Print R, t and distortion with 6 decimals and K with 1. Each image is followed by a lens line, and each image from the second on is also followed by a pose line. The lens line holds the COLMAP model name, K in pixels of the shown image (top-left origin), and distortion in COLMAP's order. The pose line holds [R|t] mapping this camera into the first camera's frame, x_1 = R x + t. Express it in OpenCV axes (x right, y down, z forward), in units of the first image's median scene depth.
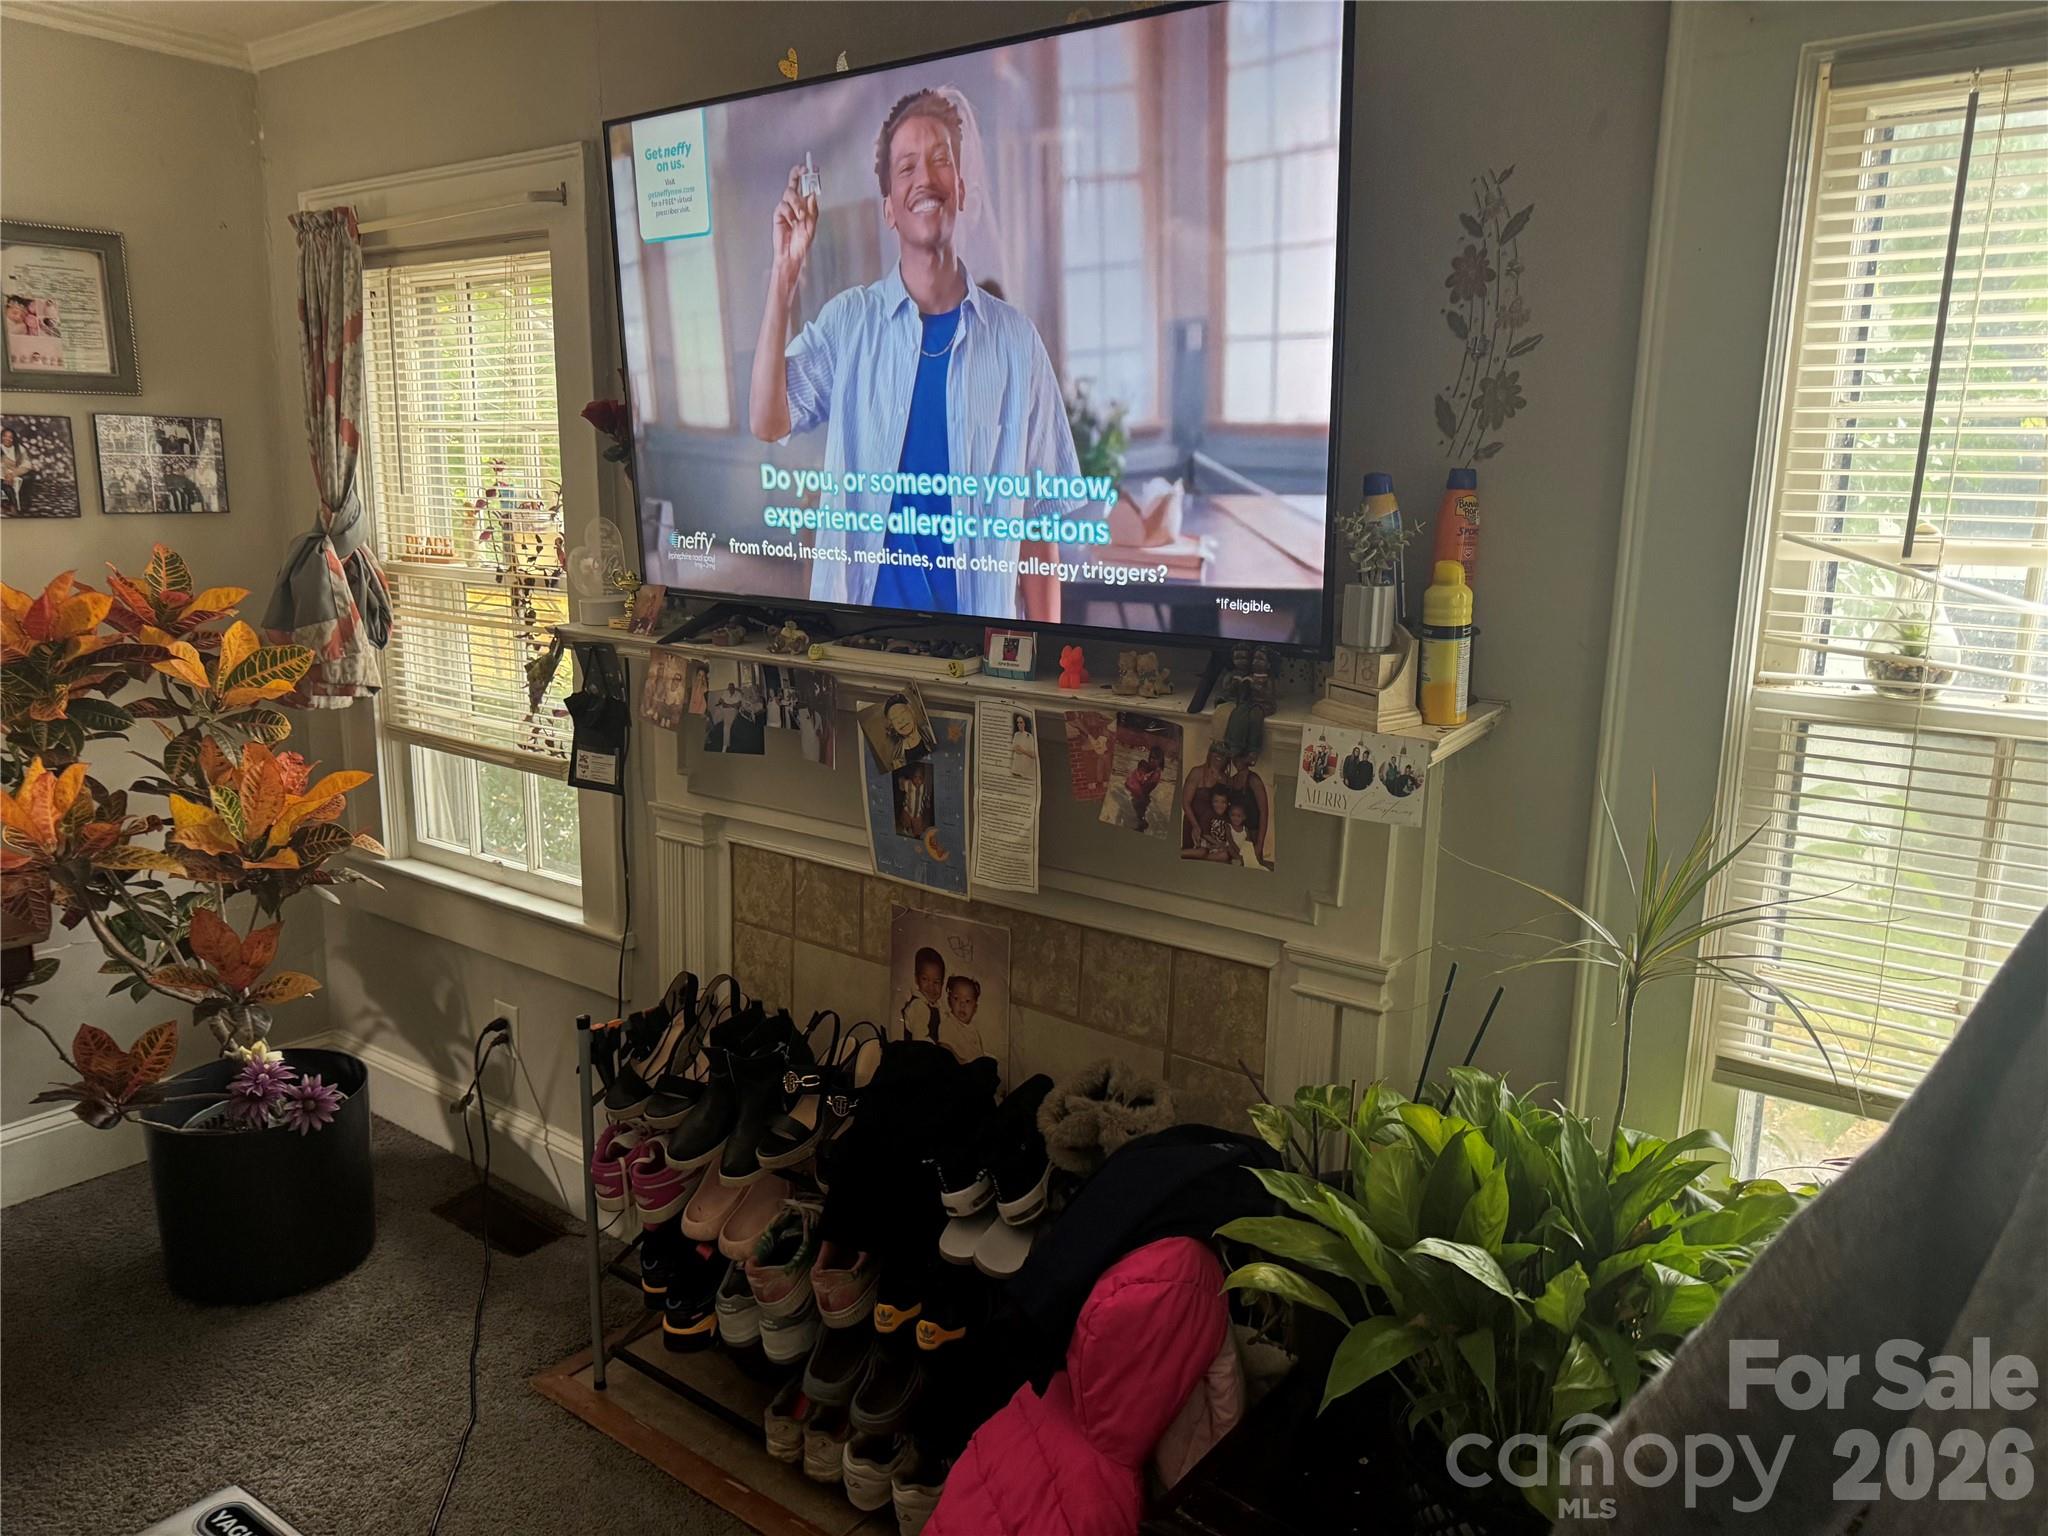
lens RADIAL K [[1462.3, 0, 1024.8], [0, 1462.3, 753.3], [0, 0, 1]] dist [0.069833, -0.090681]
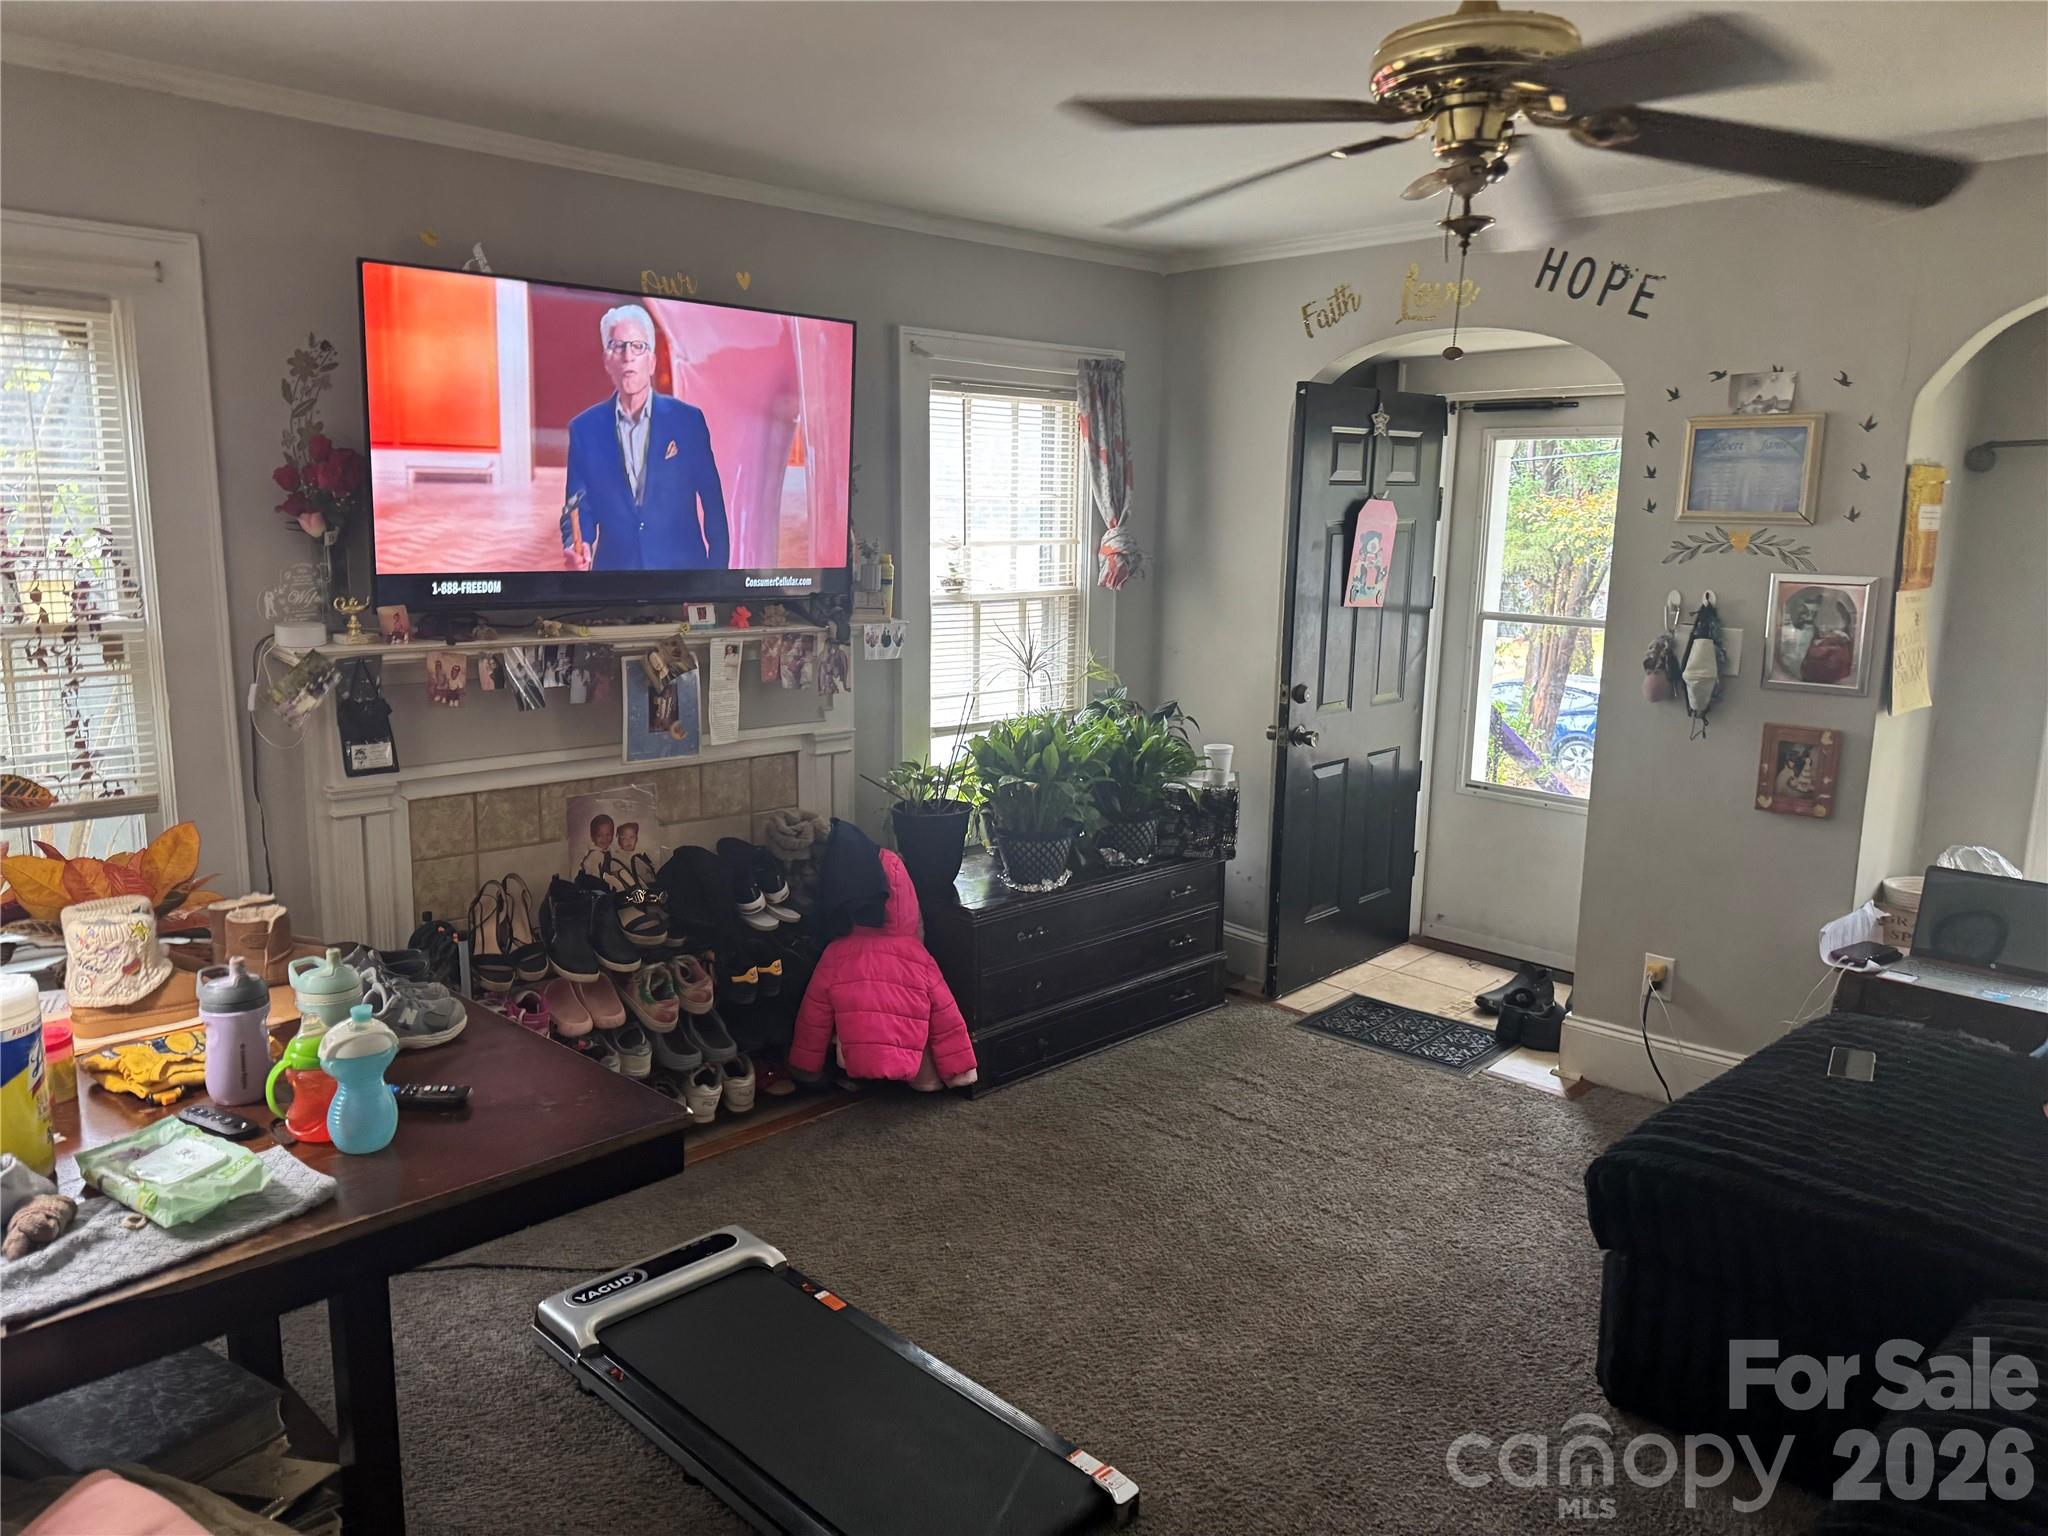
lens RADIAL K [[1462.3, 0, 1028.1], [0, 1462.3, 764.7], [0, 0, 1]] dist [0.069833, -0.090681]
pose [[0.154619, -0.180403, 0.971364, -1.458659], [0.174717, 0.972684, 0.152837, -0.079198], [-0.972403, 0.146082, 0.181915, 0.234498]]
